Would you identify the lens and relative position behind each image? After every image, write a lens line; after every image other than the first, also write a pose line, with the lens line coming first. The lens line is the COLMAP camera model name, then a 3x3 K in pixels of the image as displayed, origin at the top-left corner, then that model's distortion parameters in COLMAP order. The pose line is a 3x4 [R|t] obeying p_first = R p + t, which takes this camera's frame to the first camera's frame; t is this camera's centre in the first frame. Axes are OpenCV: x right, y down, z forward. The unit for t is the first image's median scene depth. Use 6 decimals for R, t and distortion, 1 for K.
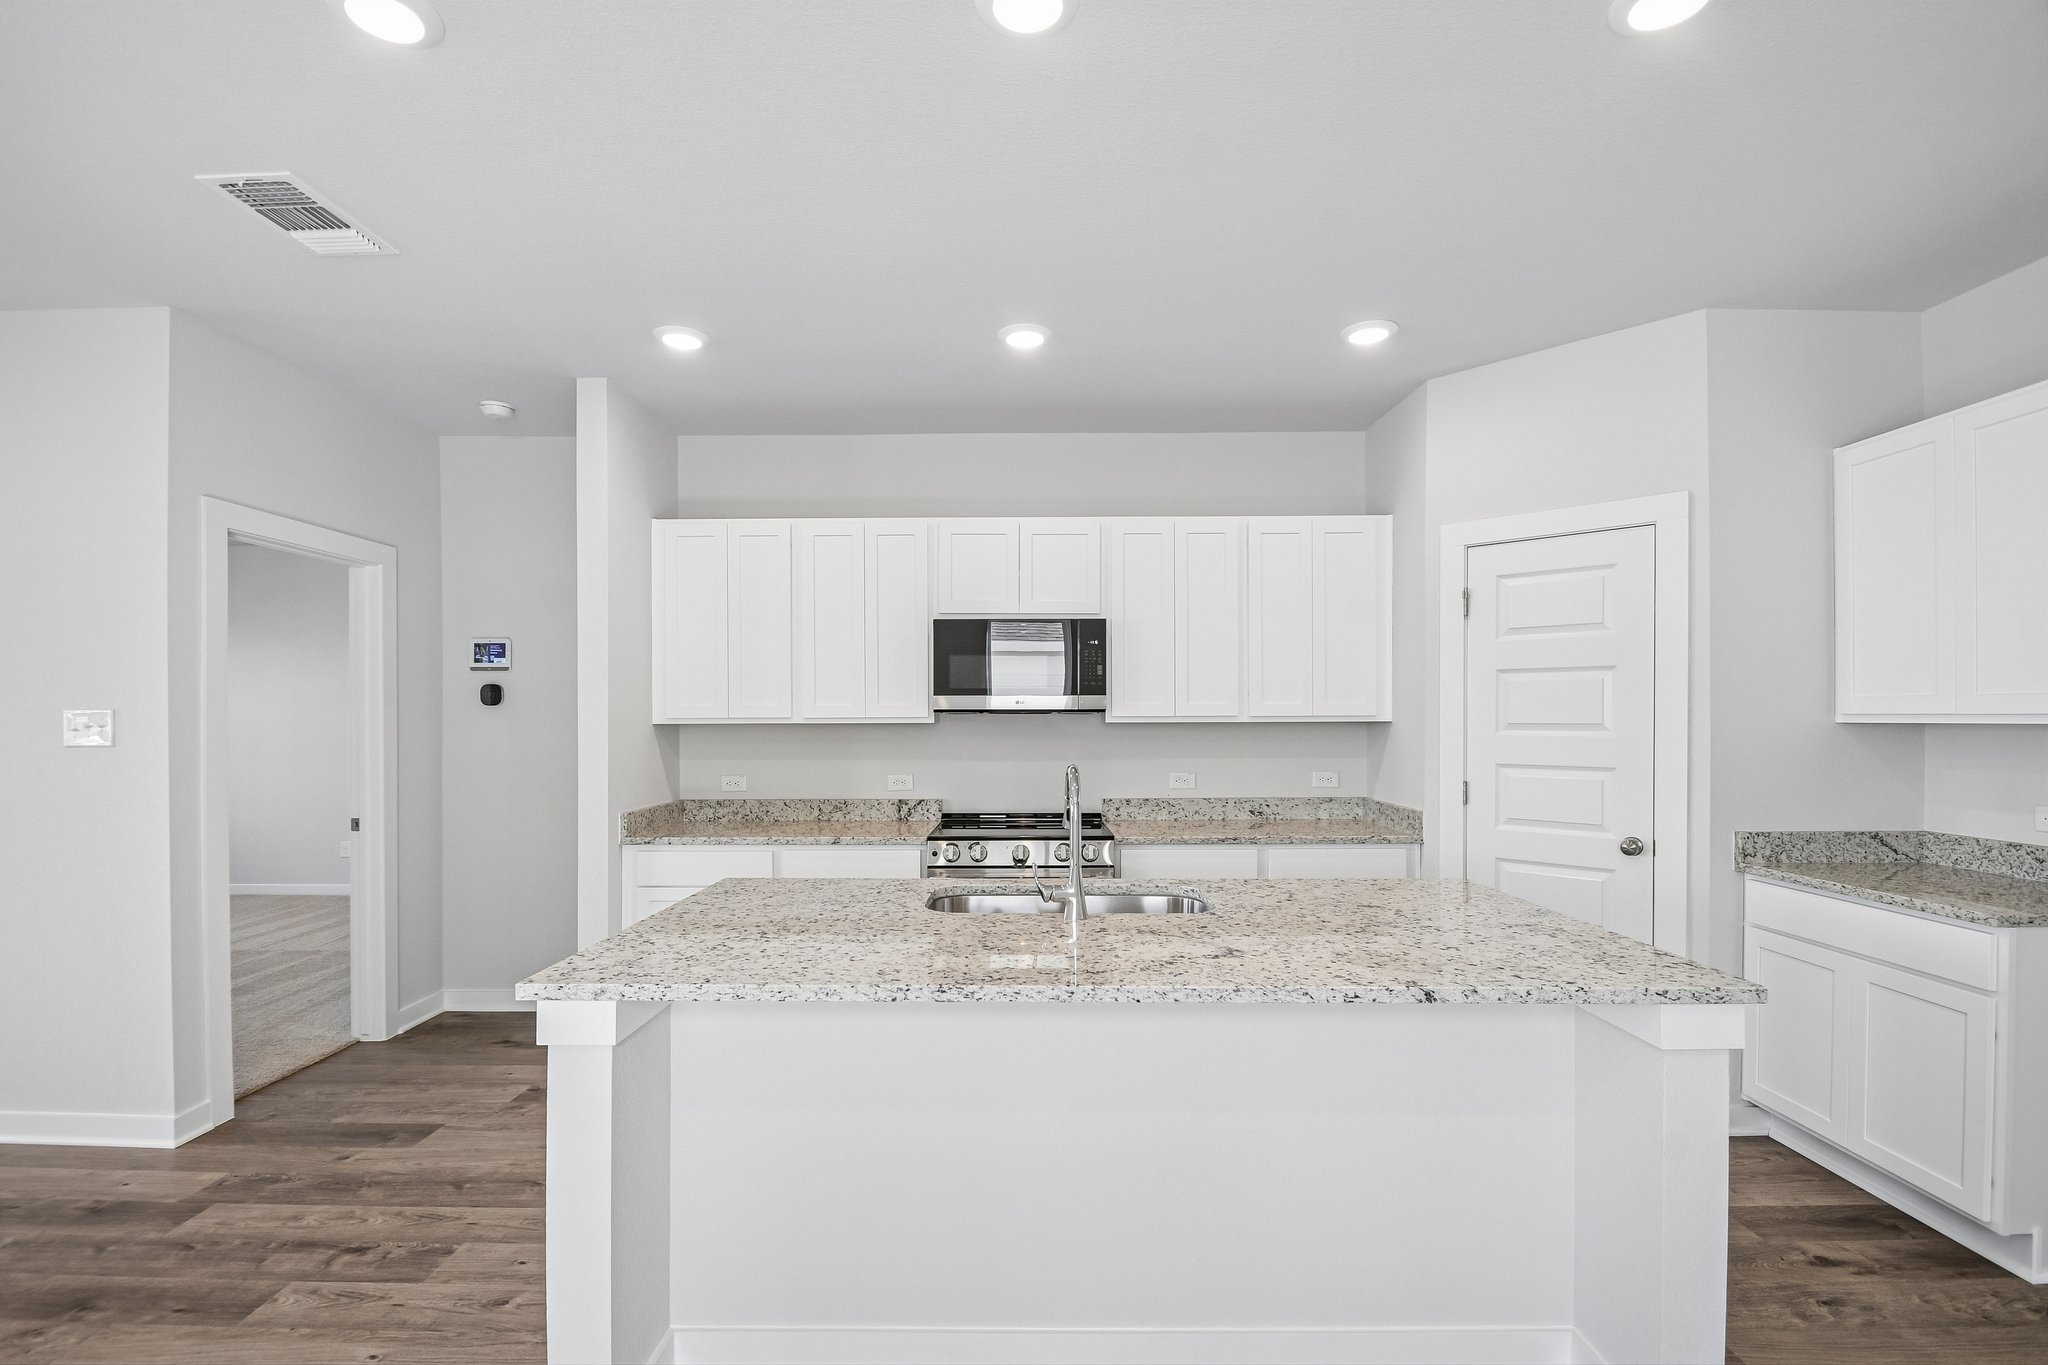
lens RADIAL K [[910.1, 0, 1018.5], [0, 910.1, 719.1], [0, 0, 1]] dist [0.004581, -0.010177]
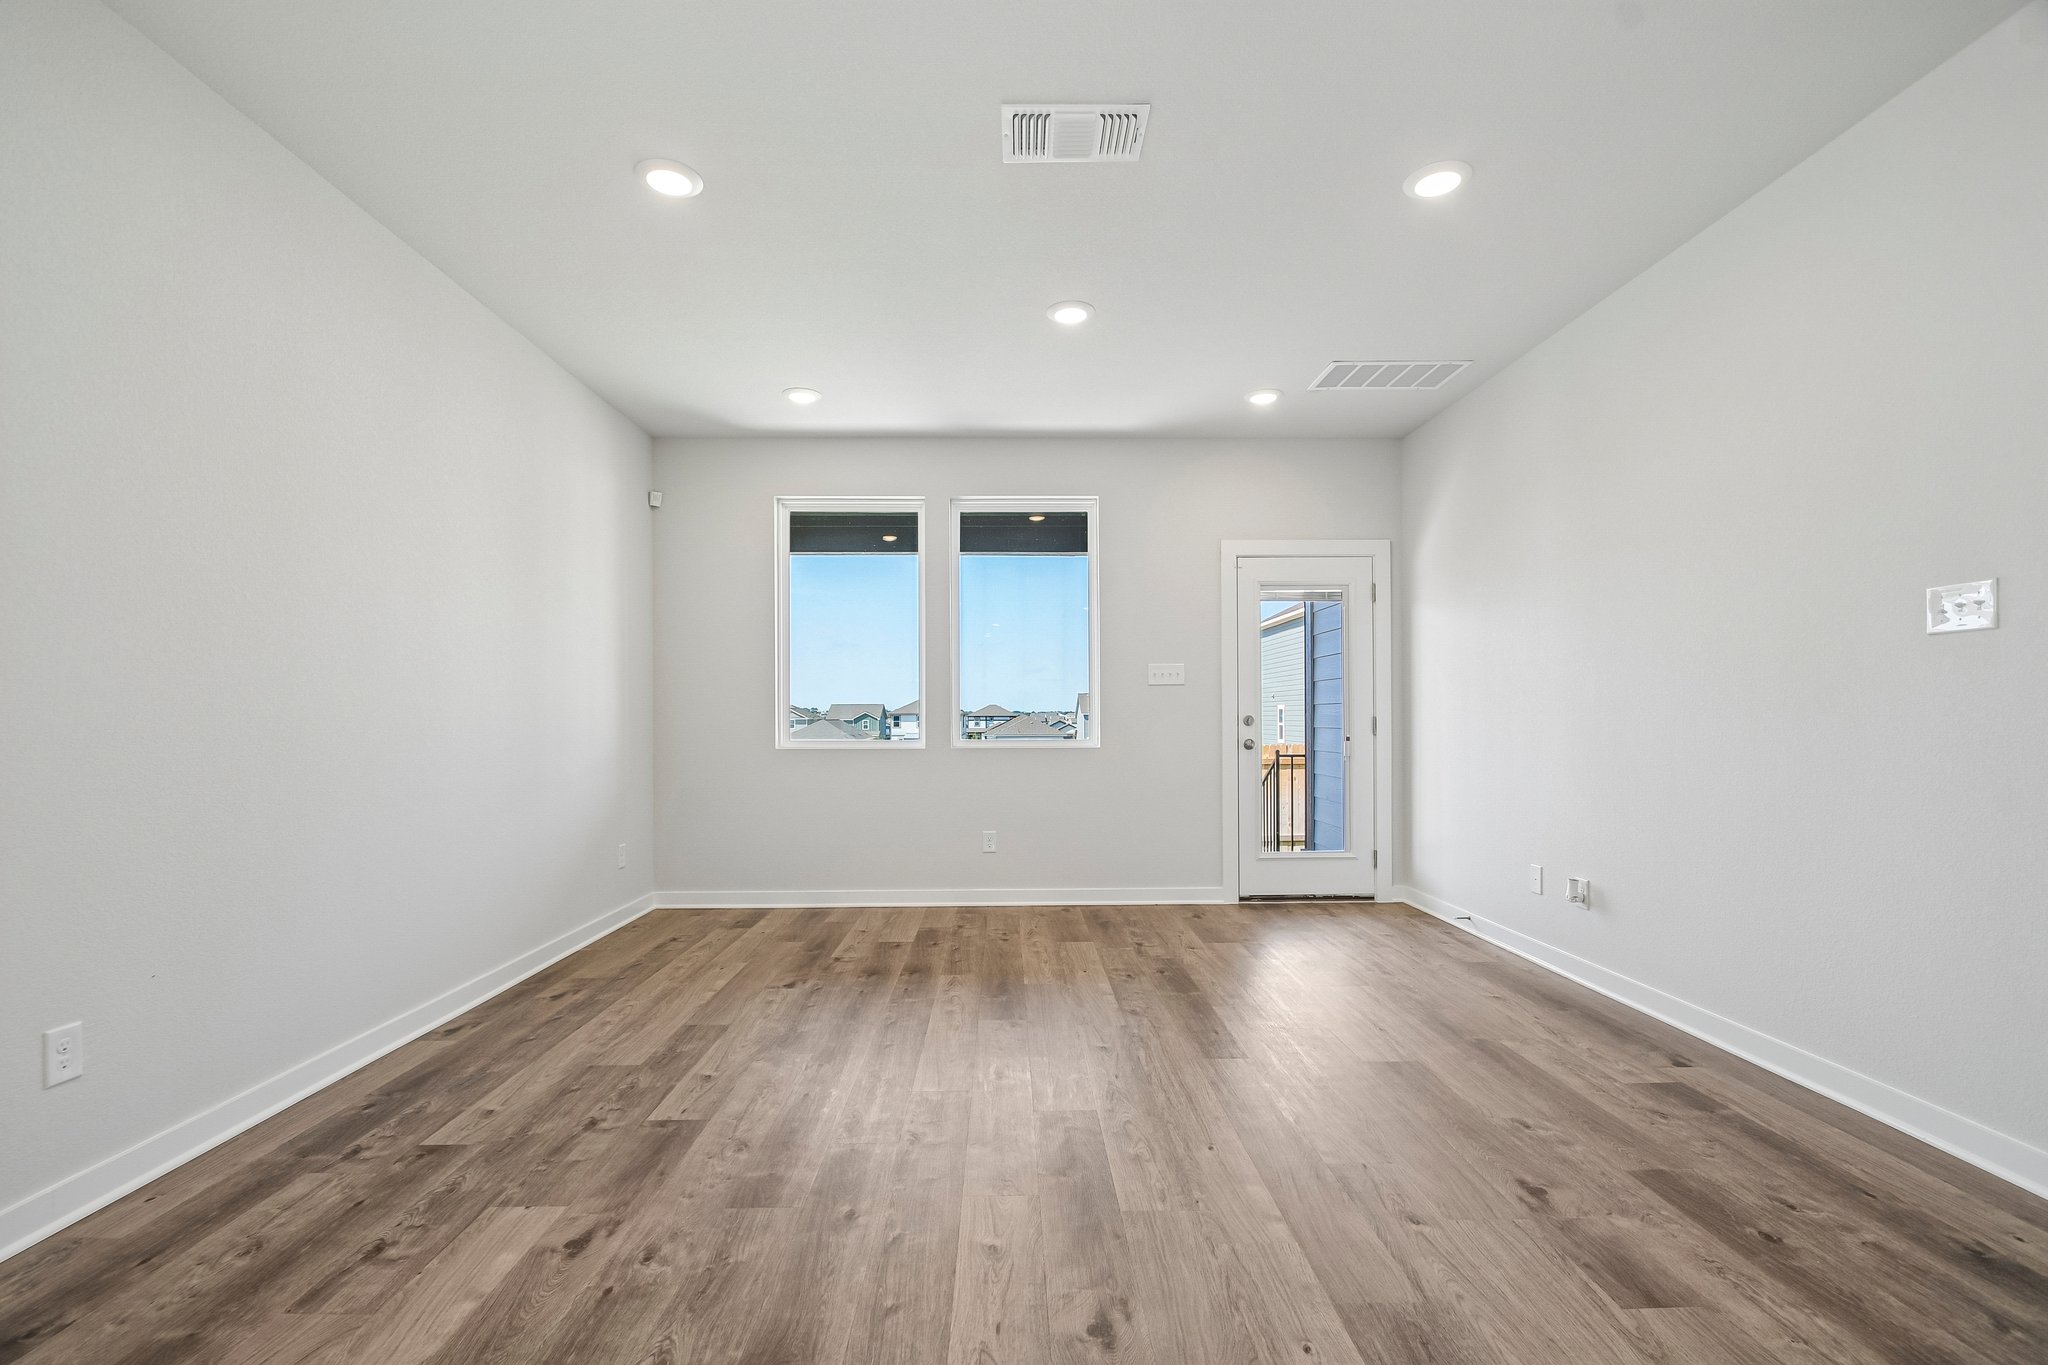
lens RADIAL K [[900.2, 0, 1017.5], [0, 900.2, 718.5], [0, 0, 1]] dist [0.009988, -0.014148]
pose [[0.022662, 0.002390, -0.999740, -0.225257], [0.001361, 0.999996, 0.002422, 0.076259], [0.999742, -0.001415, 0.022659, 0.143956]]
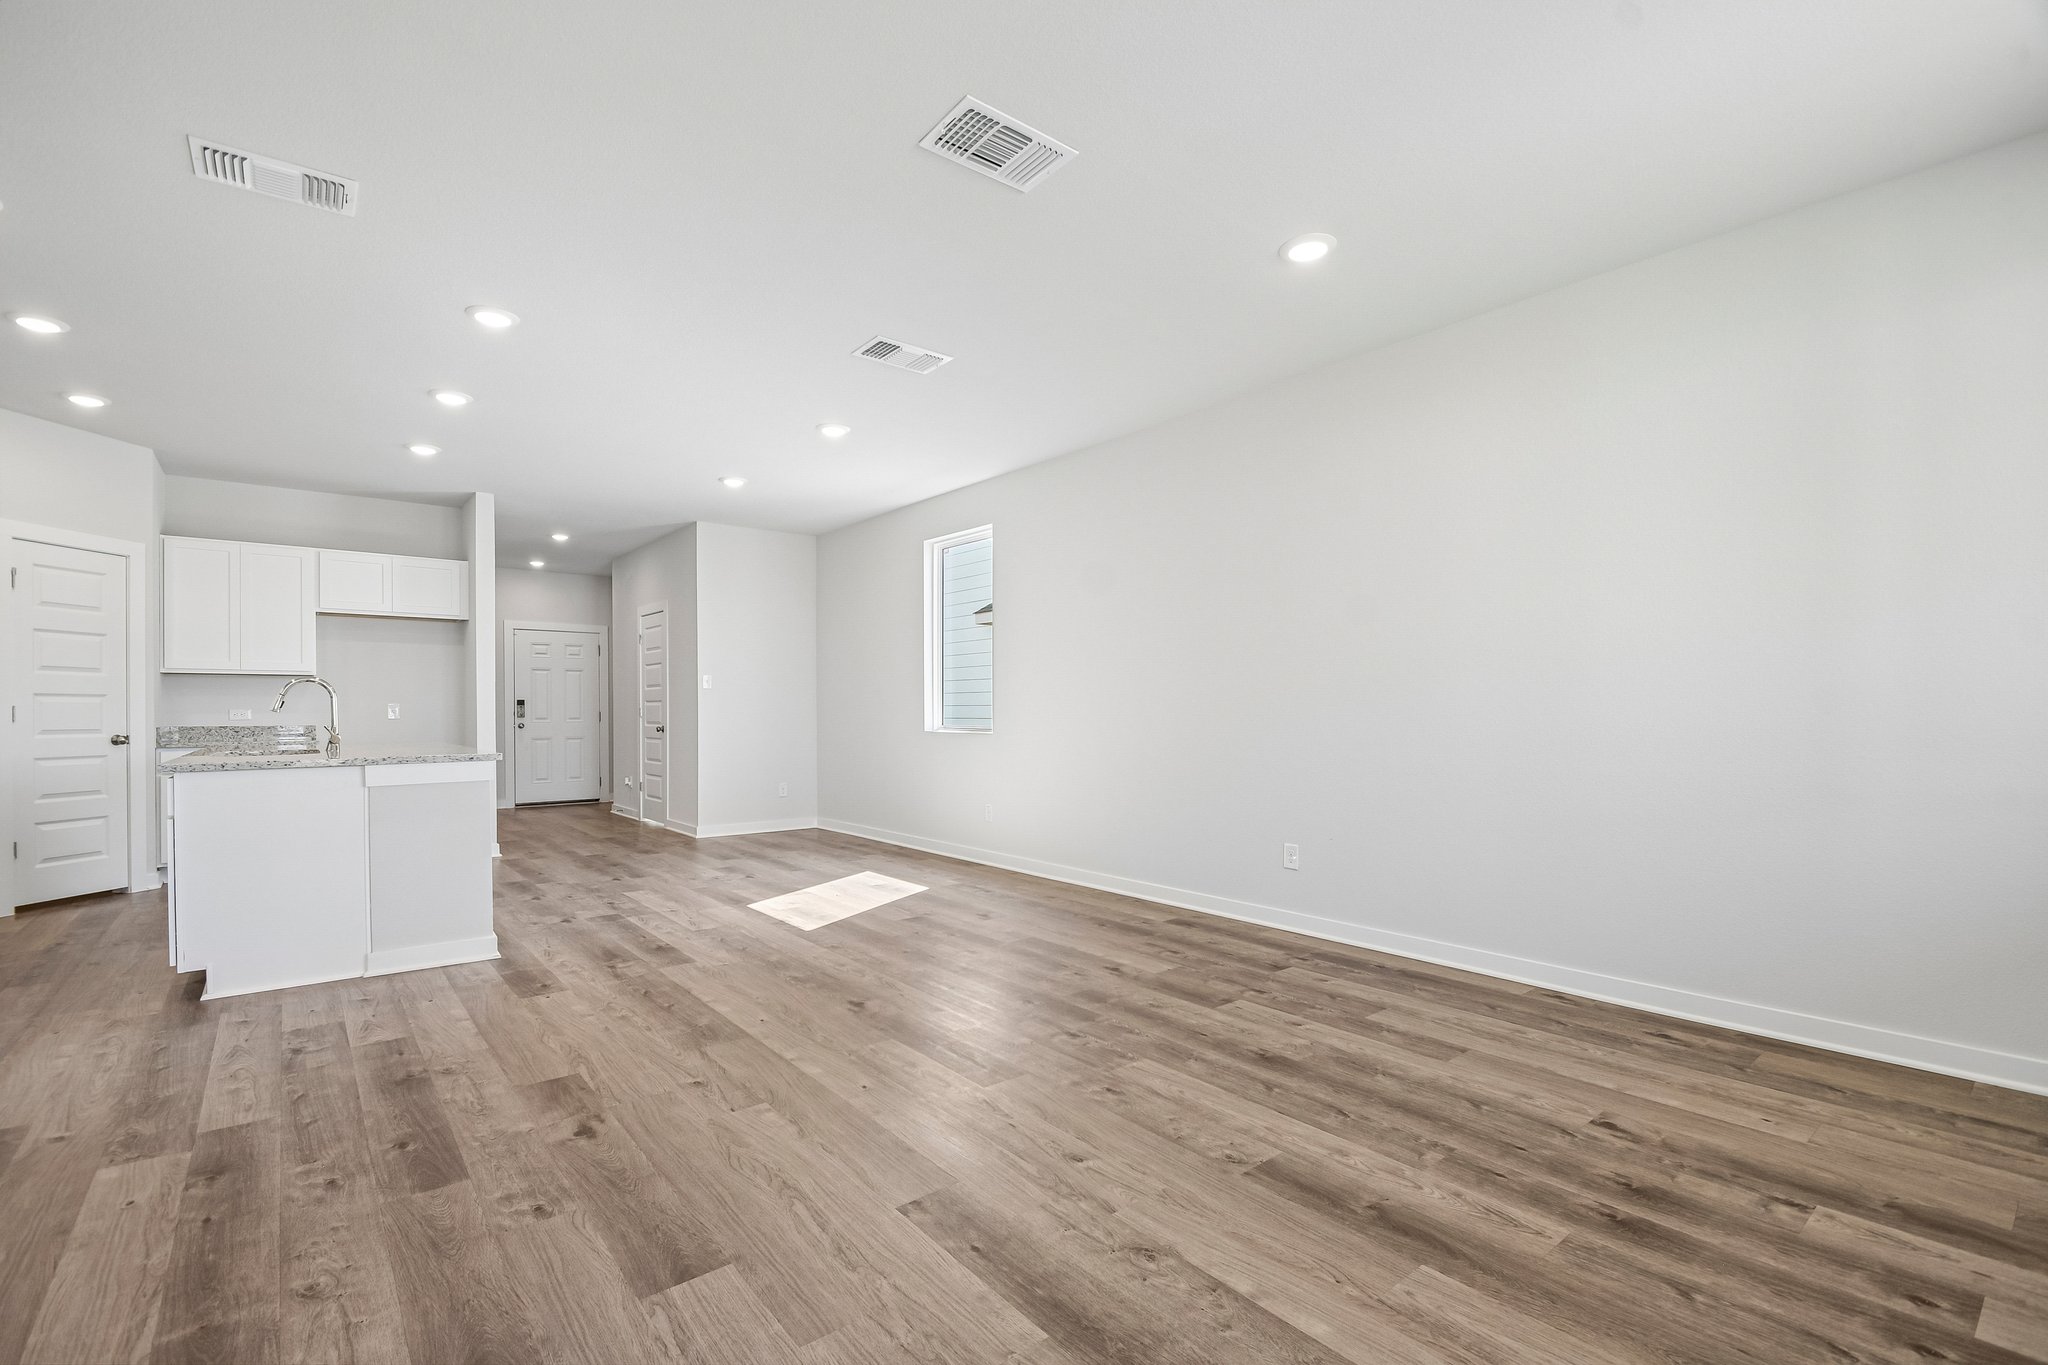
lens RADIAL K [[900.2, 0, 1017.5], [0, 900.2, 718.5], [0, 0, 1]] dist [0.009988, -0.014148]
pose [[-0.634948, -0.002017, 0.772552, -1.408483], [0.005137, 0.999963, 0.006833, 0.078731], [-0.772538, 0.008307, -0.634914, 0.622083]]
